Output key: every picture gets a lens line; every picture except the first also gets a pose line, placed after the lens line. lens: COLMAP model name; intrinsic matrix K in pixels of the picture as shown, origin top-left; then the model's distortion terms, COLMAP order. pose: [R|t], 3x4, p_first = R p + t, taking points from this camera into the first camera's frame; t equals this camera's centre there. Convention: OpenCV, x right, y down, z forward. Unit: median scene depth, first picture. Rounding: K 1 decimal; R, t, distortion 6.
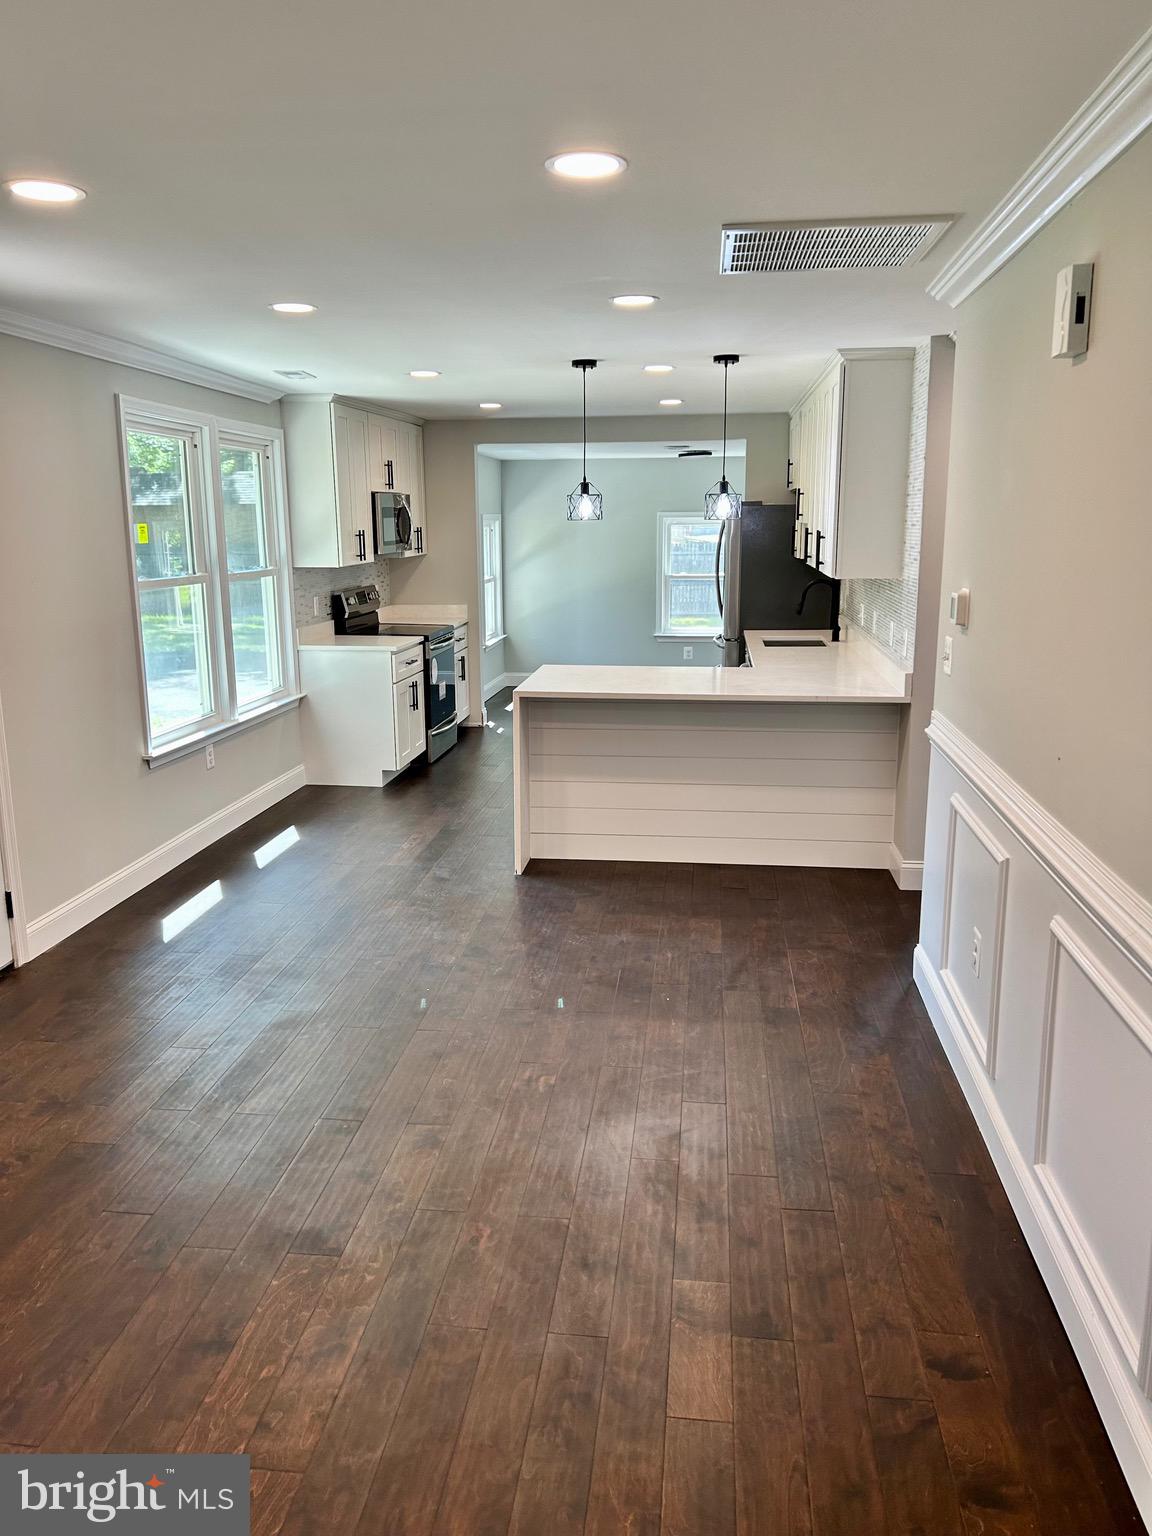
lens RADIAL K [[1156.2, 0, 572.2], [0, 1156.2, 762.7], [0, 0, 1]] dist [0.060757, -0.065545]
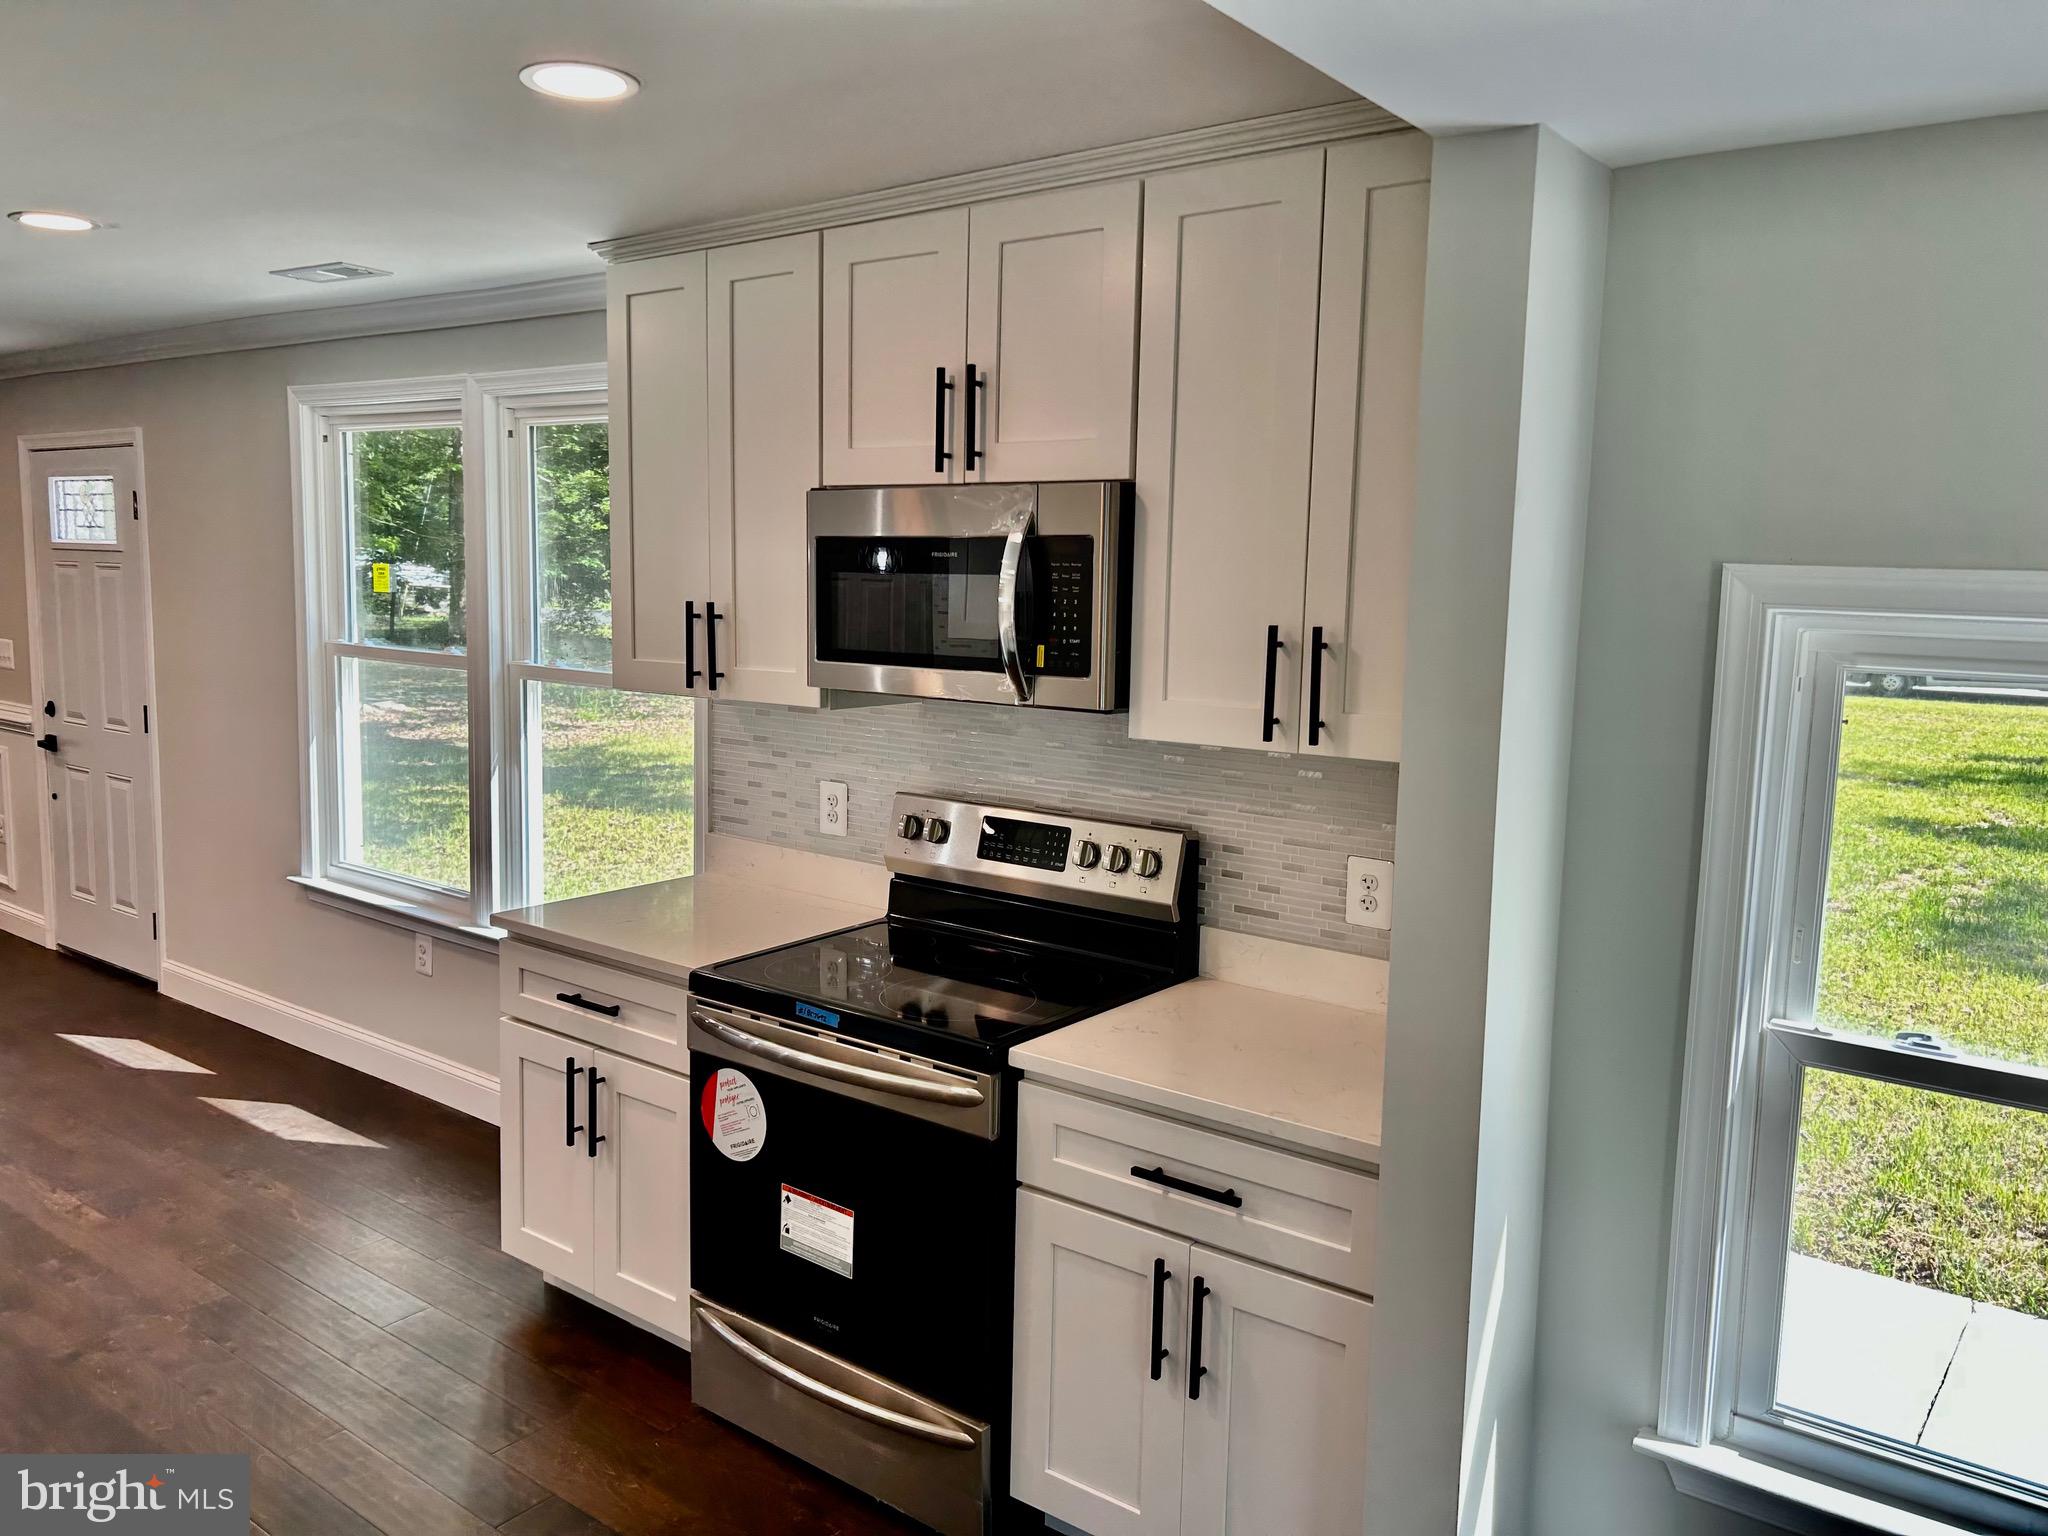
lens RADIAL K [[1541.6, 0, 1028.2], [0, 1541.6, 750.8], [0, 0, 1]] dist [0.060757, -0.065545]
pose [[-0.506226, 0.093691, -0.857297, 0.248709], [-0.199301, 0.954462, 0.221995, -0.420298], [0.839056, 0.283239, -0.464500, 1.969107]]
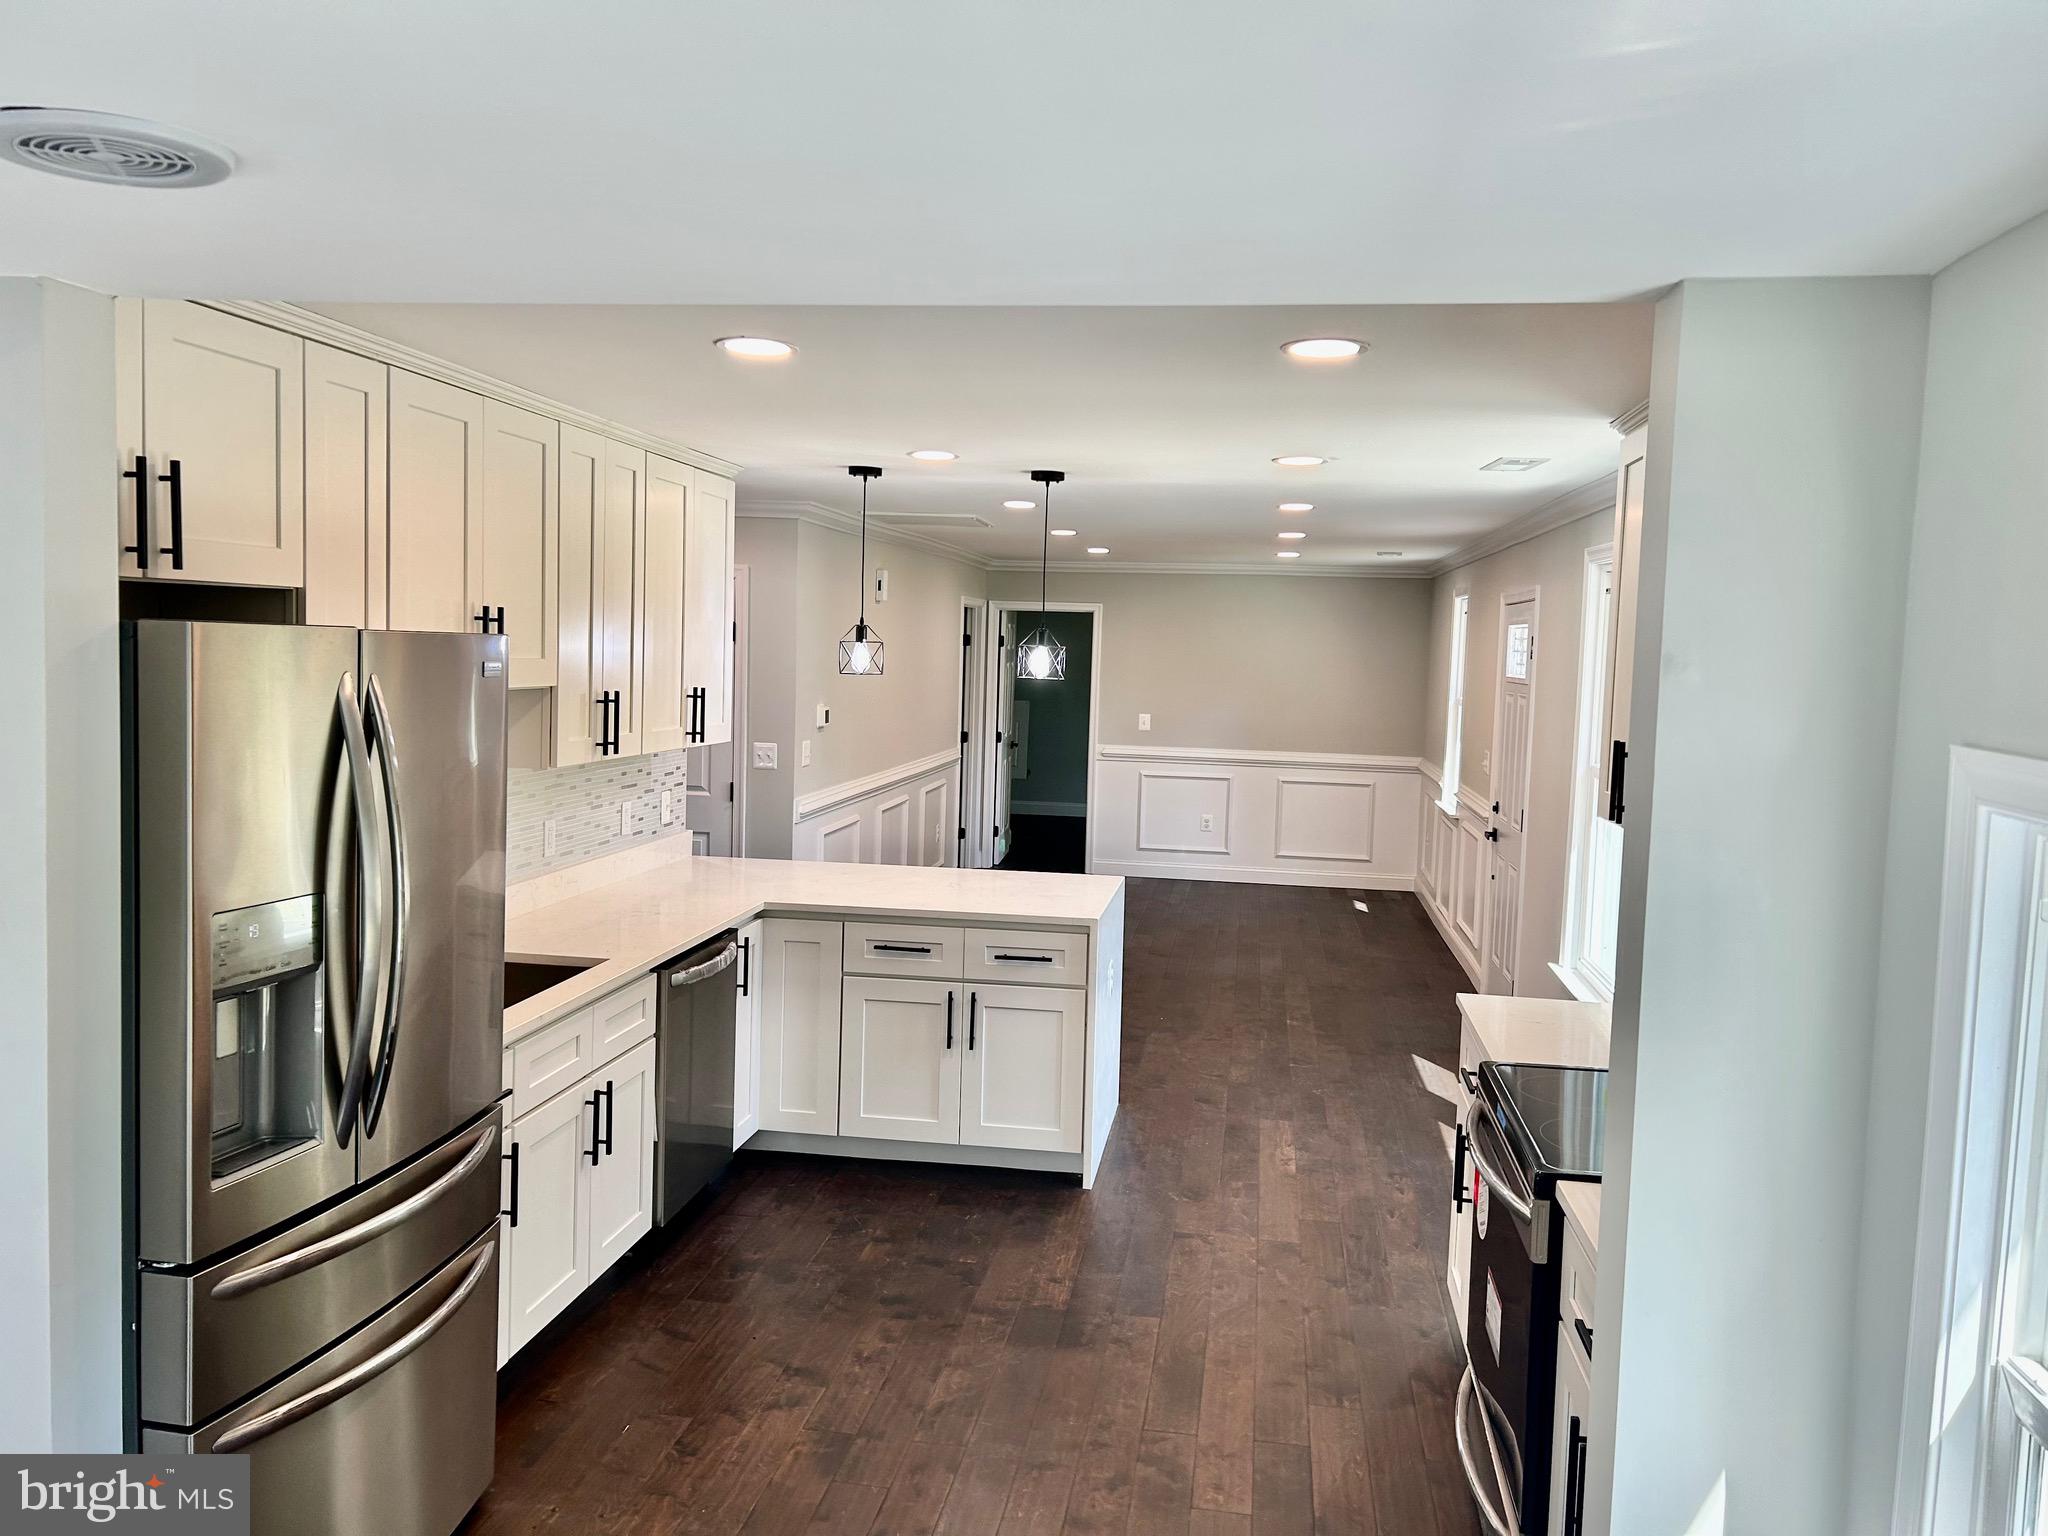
lens RADIAL K [[1541.6, 0, 1024.0], [0, 1541.6, 768.9], [0, 0, 1]] dist [0.060757, -0.065545]
pose [[-0.999324, -0.024405, 0.027496, -0.004341], [-0.015571, 0.958458, 0.284808, -0.495760], [-0.033304, 0.284187, -0.958190, 2.231356]]
